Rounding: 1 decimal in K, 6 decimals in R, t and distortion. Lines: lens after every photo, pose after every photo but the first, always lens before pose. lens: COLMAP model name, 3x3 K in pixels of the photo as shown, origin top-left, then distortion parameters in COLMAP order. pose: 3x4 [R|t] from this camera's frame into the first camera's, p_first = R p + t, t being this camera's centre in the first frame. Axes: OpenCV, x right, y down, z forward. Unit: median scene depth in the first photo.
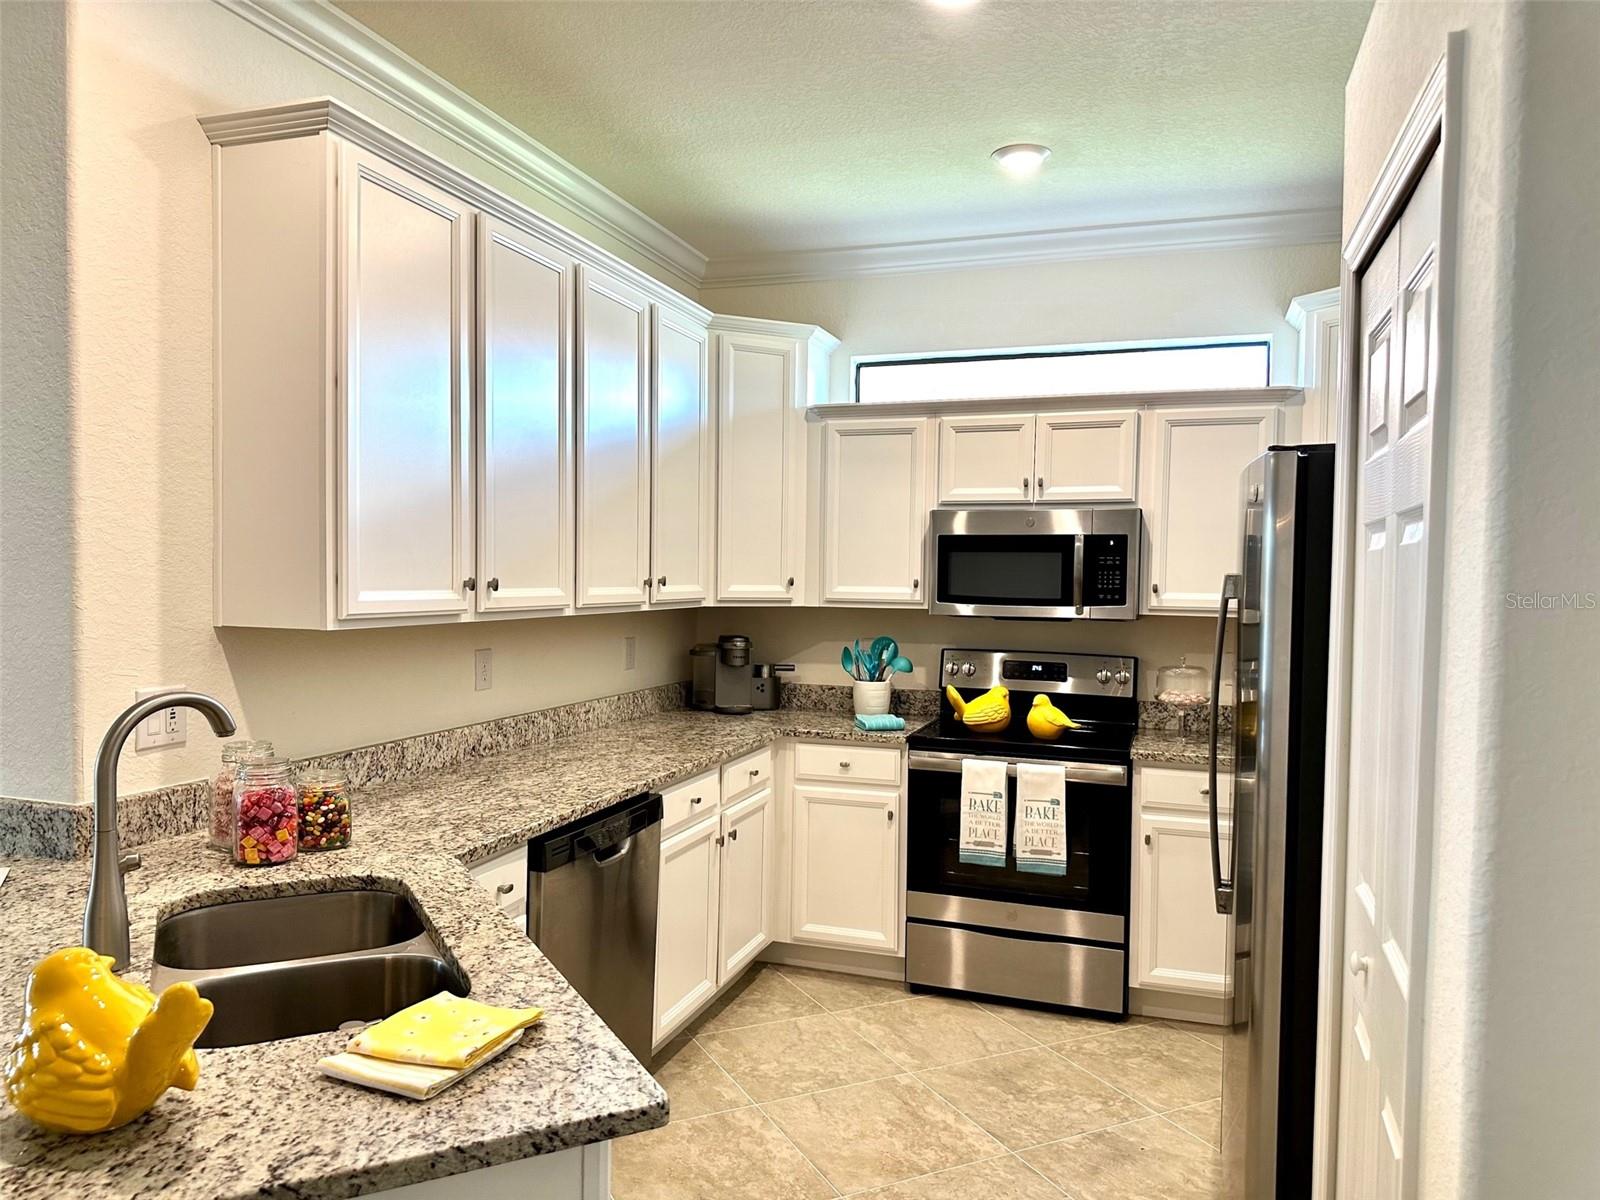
lens RADIAL K [[1117.3, 0, 800.0], [0, 1117.3, 600.0], [0, 0, 1]] dist [0.148858, -0.392335]
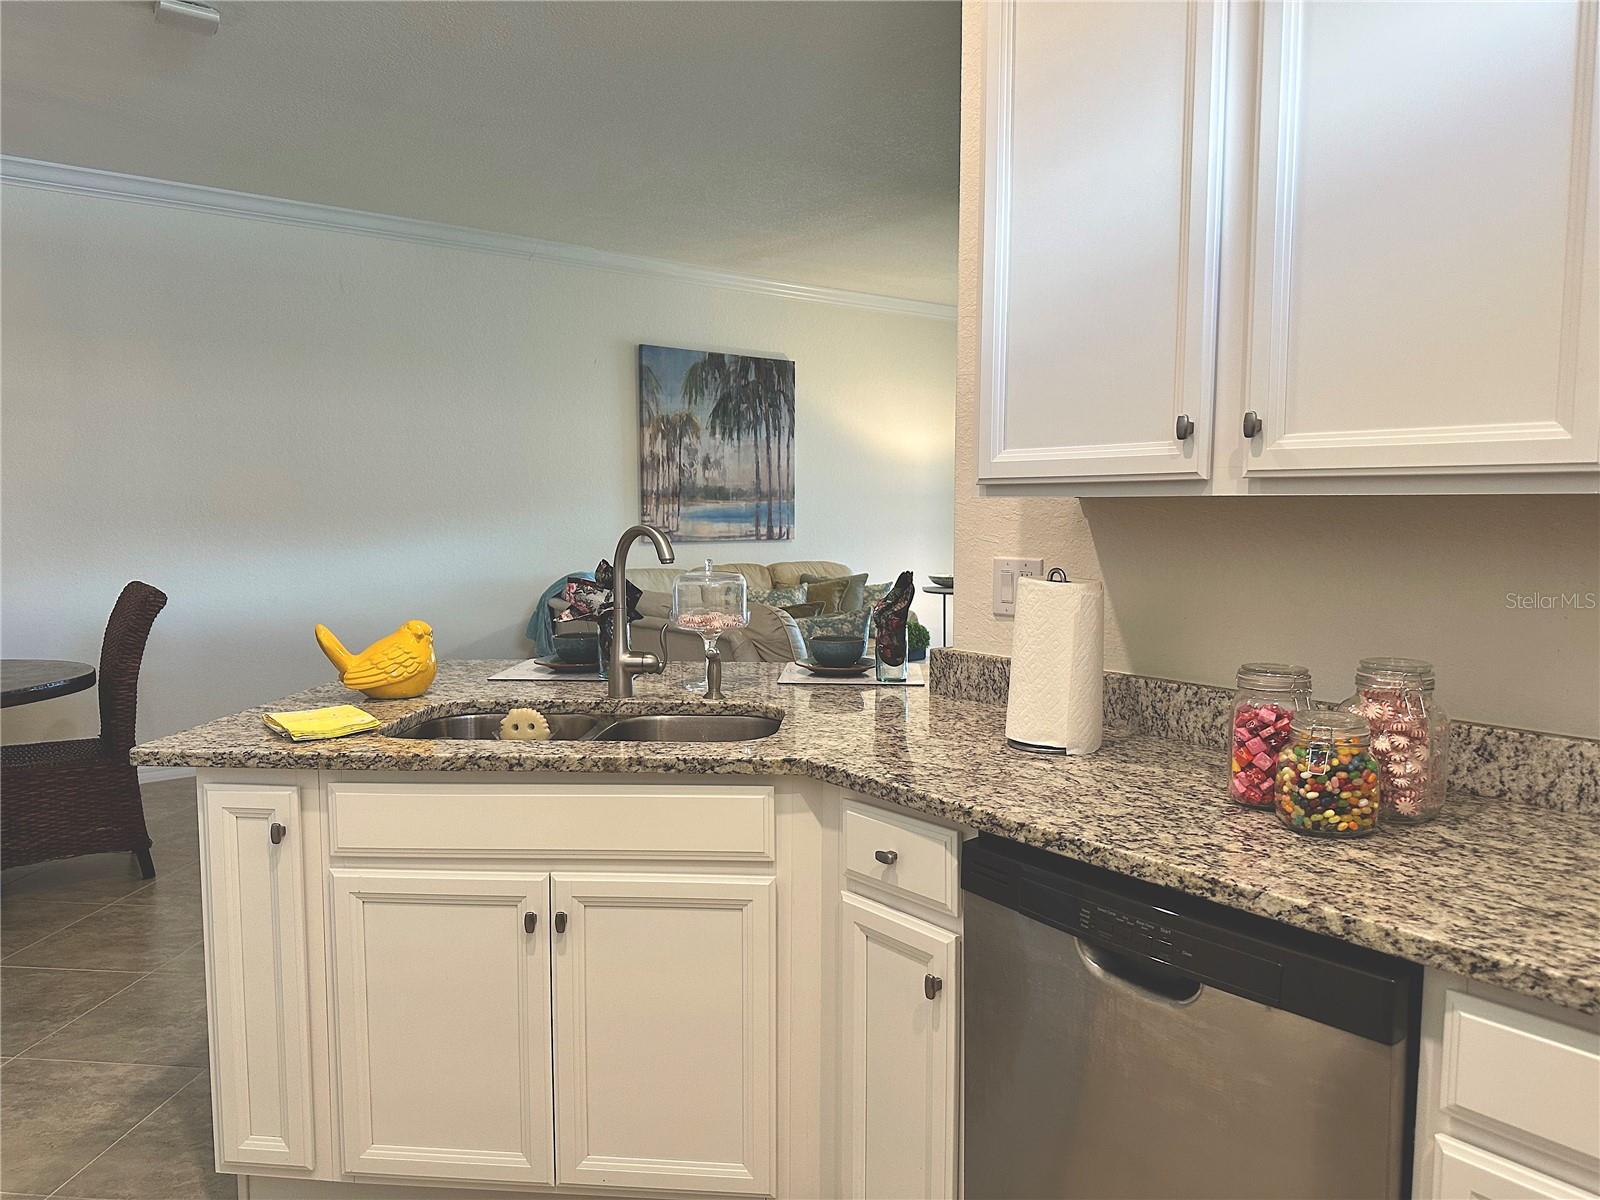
lens RADIAL K [[1117.3, 0, 800.0], [0, 1117.3, 600.0], [0, 0, 1]] dist [0.148858, -0.392335]
pose [[-0.533233, 0.065111, -0.843459, 0.366989], [-0.027014, 0.995215, 0.093905, 0.026124], [0.845537, 0.072859, -0.528922, 1.325350]]
